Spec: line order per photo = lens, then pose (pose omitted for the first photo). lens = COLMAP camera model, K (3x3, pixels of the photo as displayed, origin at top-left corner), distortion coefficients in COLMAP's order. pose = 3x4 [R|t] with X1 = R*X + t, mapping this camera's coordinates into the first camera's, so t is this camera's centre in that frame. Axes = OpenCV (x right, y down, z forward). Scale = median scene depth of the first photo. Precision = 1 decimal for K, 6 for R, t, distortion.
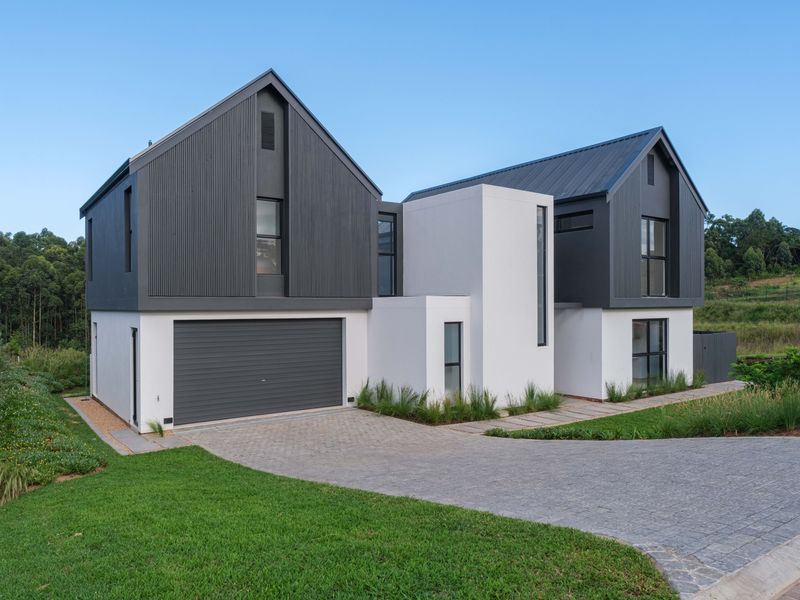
lens RADIAL K [[552.5, 0, 400.0], [0, 552.5, 300.0], [0, 0, 1]] dist [0.002790, 0.001097]
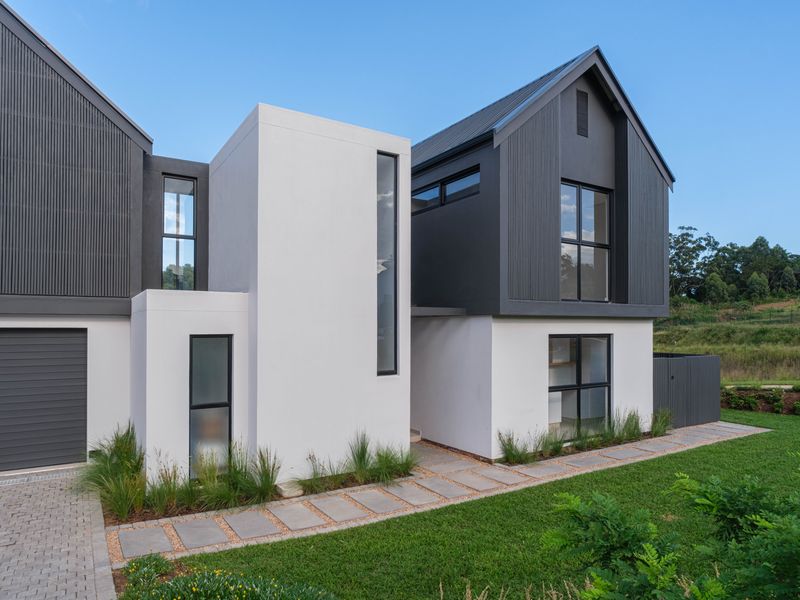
lens RADIAL K [[490.7, 0, 400.6], [0, 490.7, 319.5], [0, 0, 1]] dist [-0.000474, -0.000954]
pose [[0.998040, 0.003816, -0.062463, 0.259665], [-0.004305, 0.999961, -0.007691, 0.020558], [0.062431, 0.007945, 0.998018, 0.374934]]
